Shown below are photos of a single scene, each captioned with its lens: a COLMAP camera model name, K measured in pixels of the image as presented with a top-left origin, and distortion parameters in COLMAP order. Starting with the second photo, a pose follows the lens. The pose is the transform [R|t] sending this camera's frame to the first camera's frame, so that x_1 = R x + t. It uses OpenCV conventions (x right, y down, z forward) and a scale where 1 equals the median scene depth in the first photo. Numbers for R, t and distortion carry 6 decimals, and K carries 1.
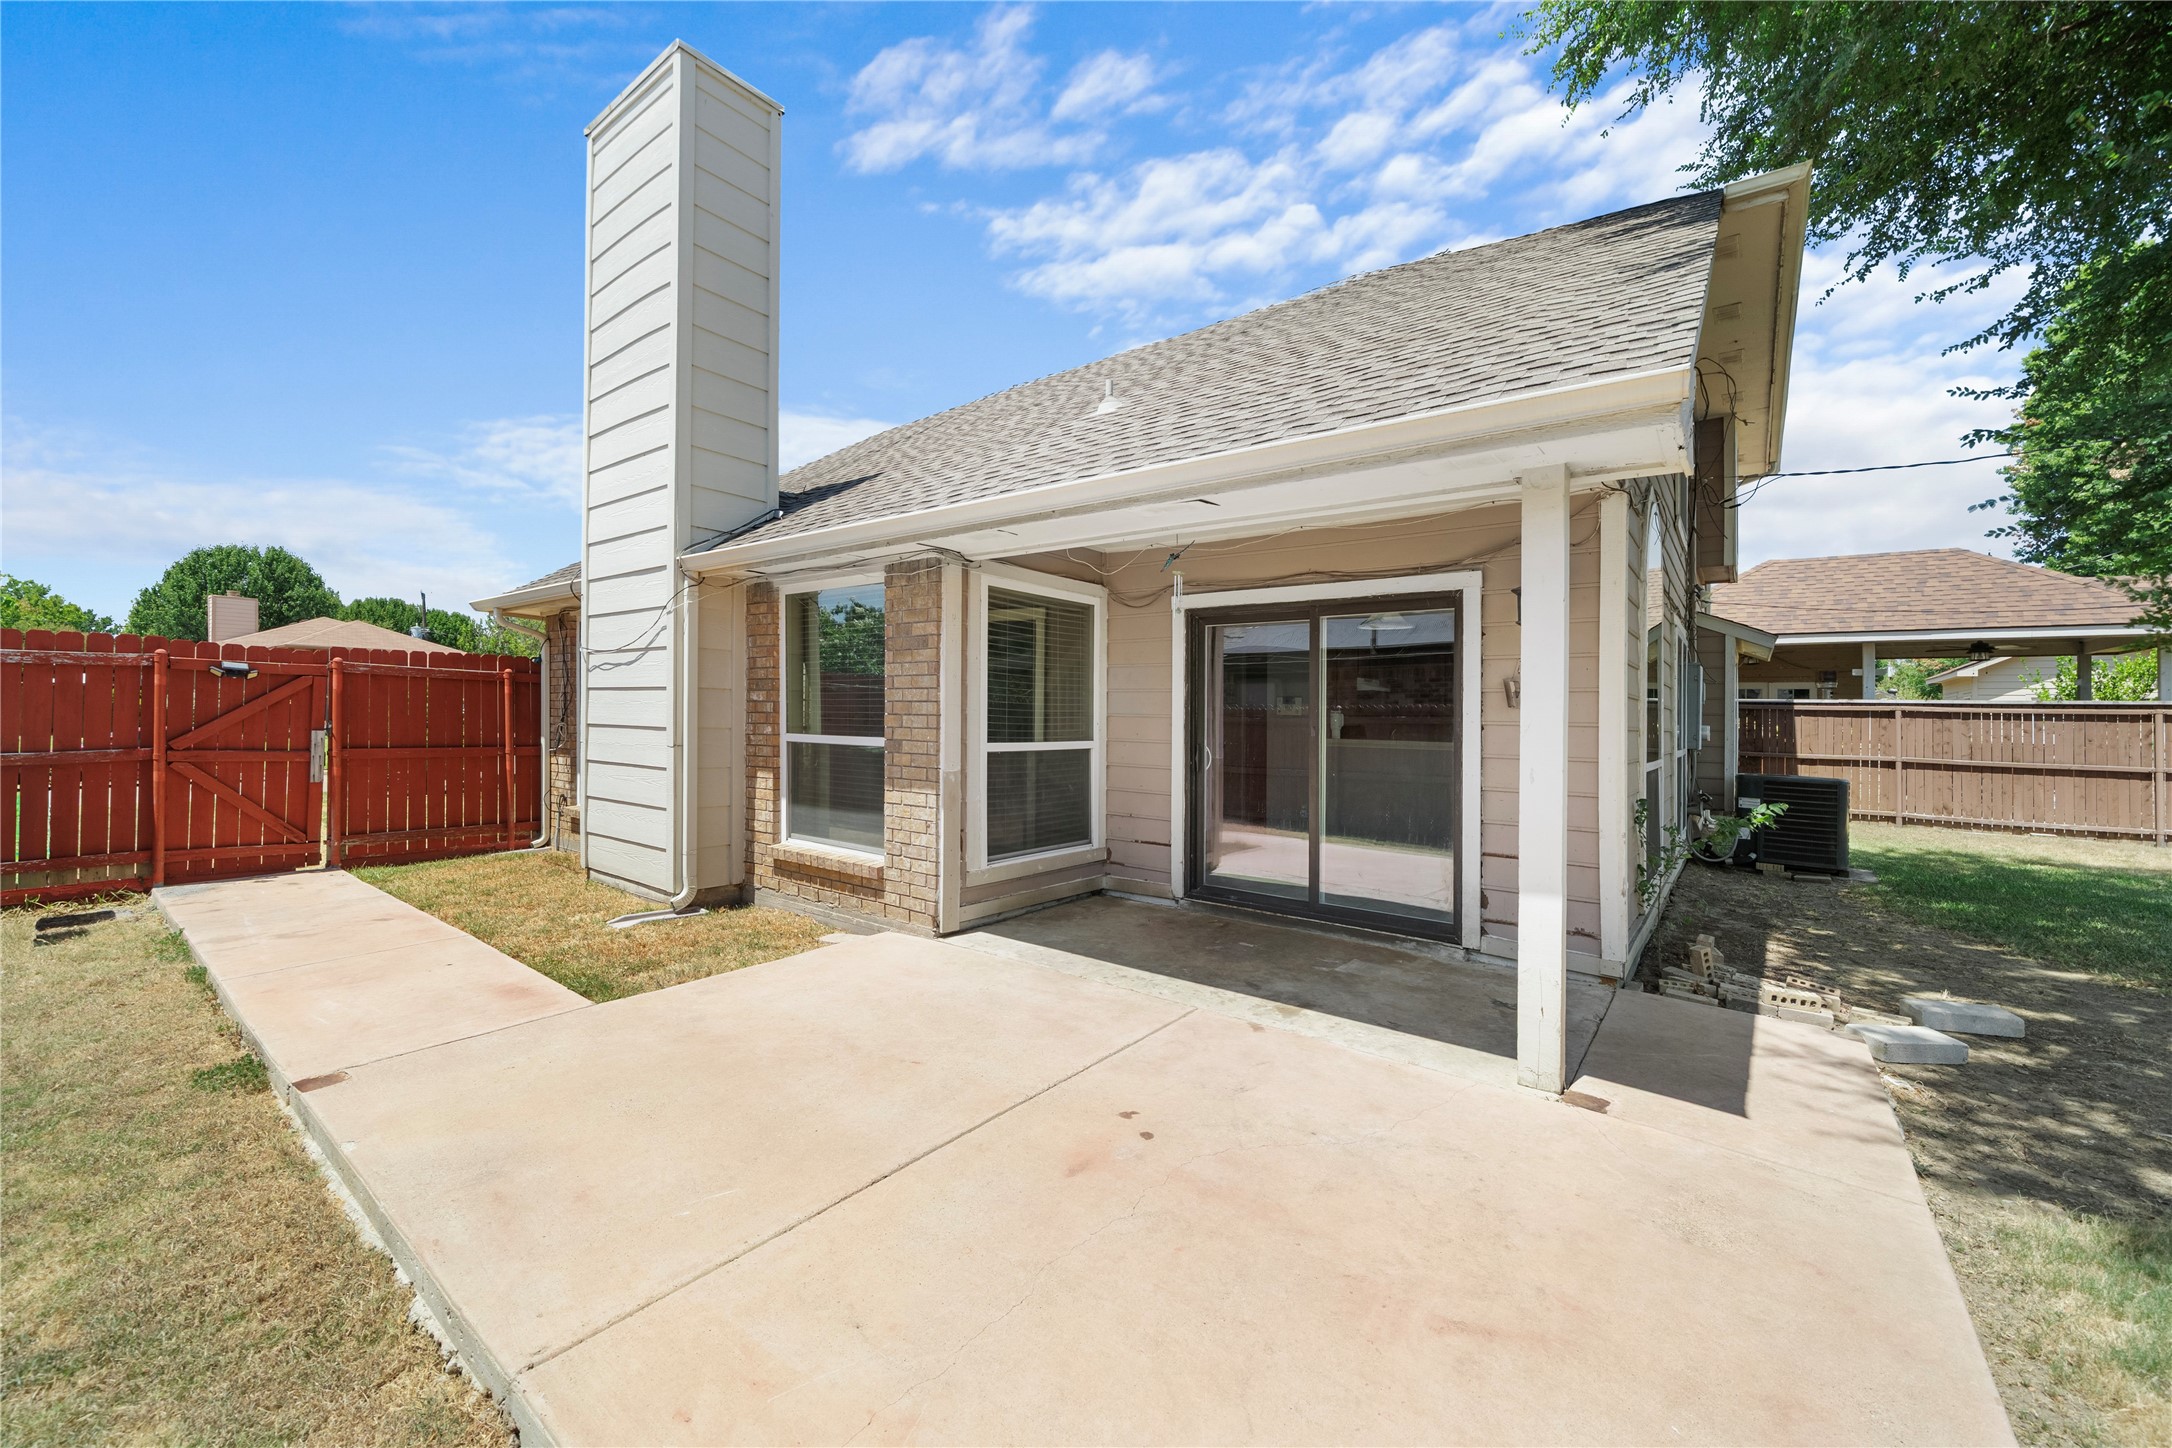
lens RADIAL K [[854.1, 0, 1086.6], [0, 854.1, 717.5], [0, 0, 1]] dist [0.007175, -0.000629]
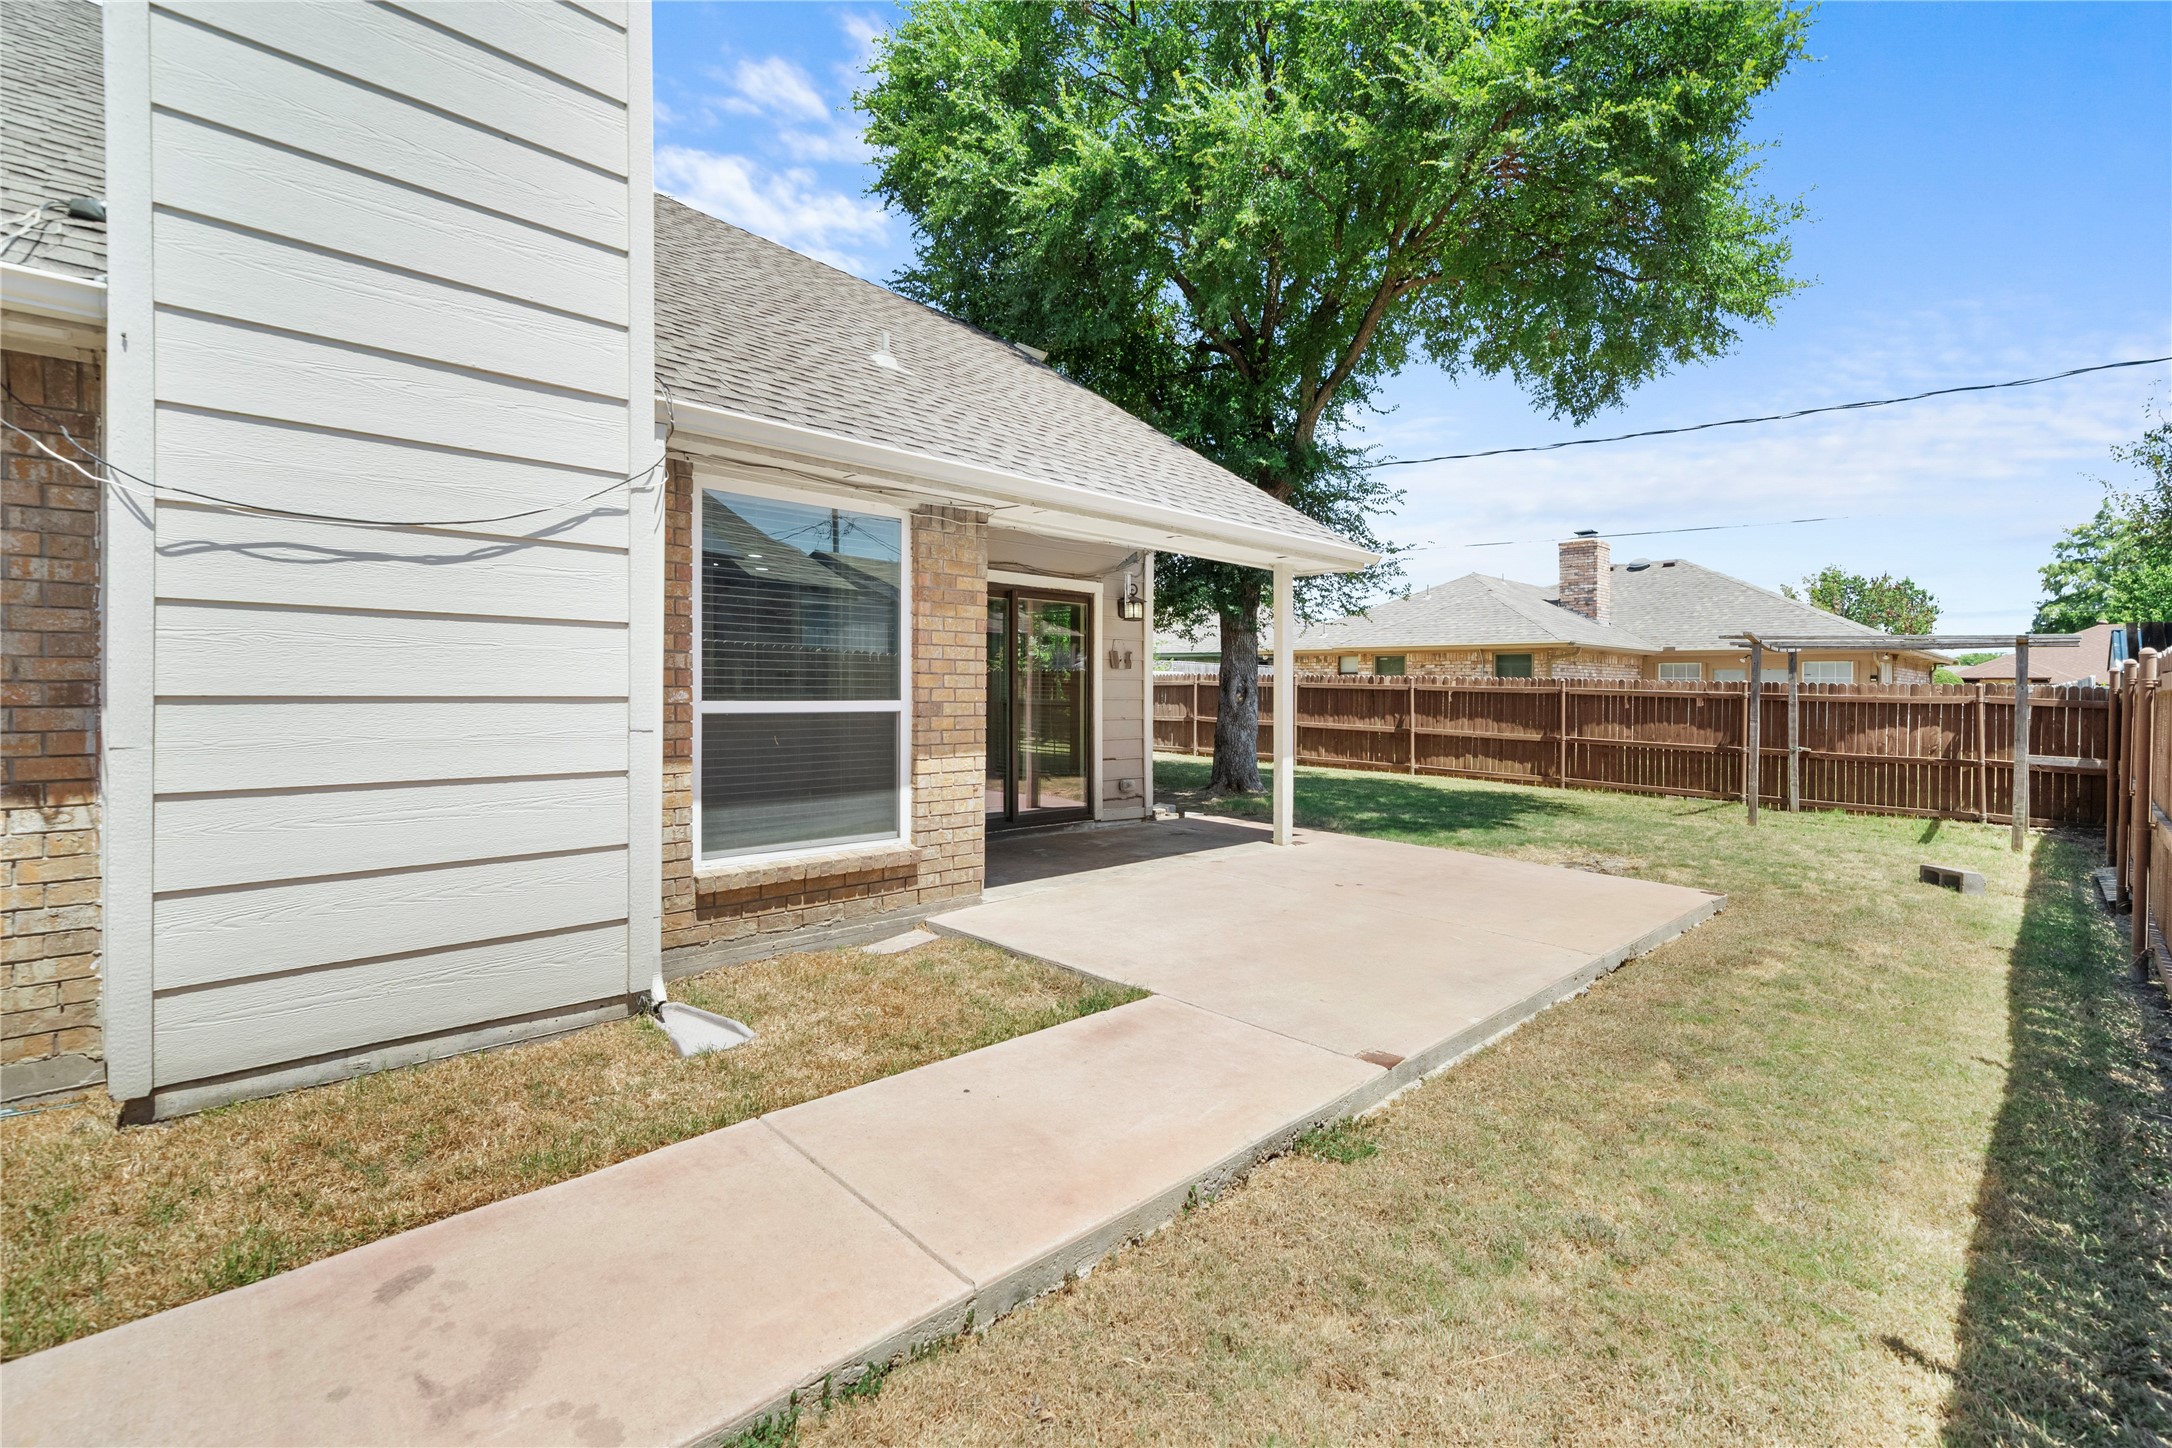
lens RADIAL K [[951.5, 0, 1078.4], [0, 951.5, 678.3], [0, 0, 1]] dist [-0.000602, -0.000013]
pose [[0.144143, -0.006766, 0.989534, -0.983082], [-0.008394, 0.999932, 0.008060, -0.006956], [-0.989521, -0.009468, 0.144076, 0.583183]]
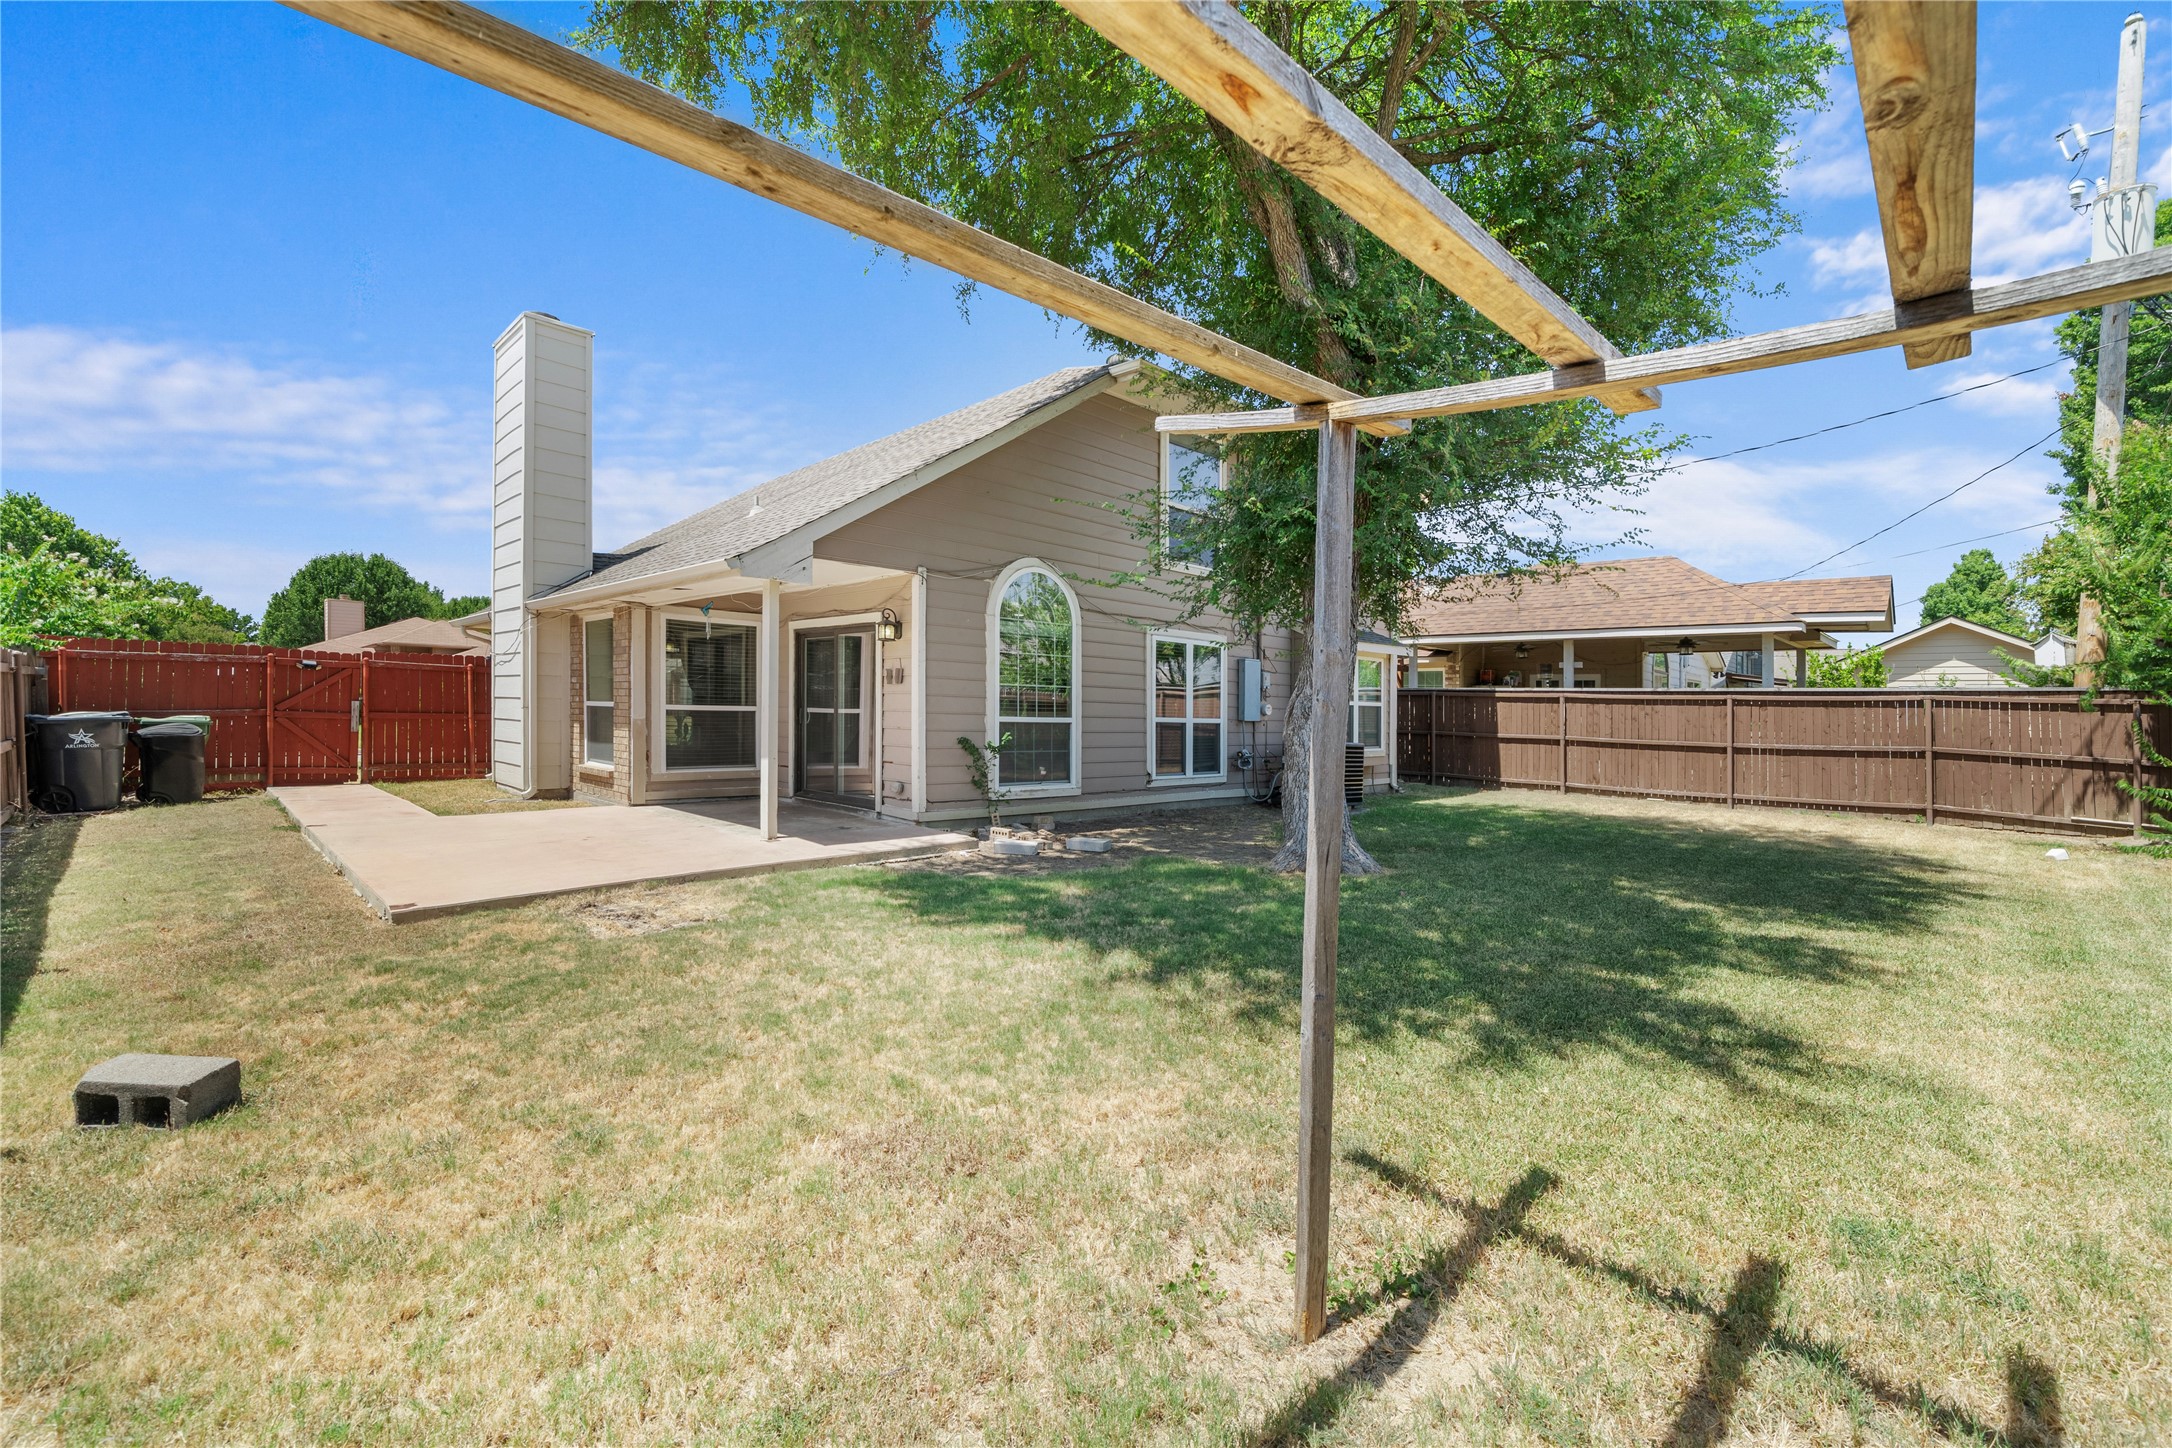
lens RADIAL K [[952.6, 0, 1085.6], [0, 952.6, 725.9], [0, 0, 1]] dist [0.015600, 0.000090]
pose [[0.990946, 0.007339, -0.134060, 0.882923], [-0.005777, 0.999911, 0.012041, 0.037996], [0.134136, -0.011157, 0.990900, -0.767916]]
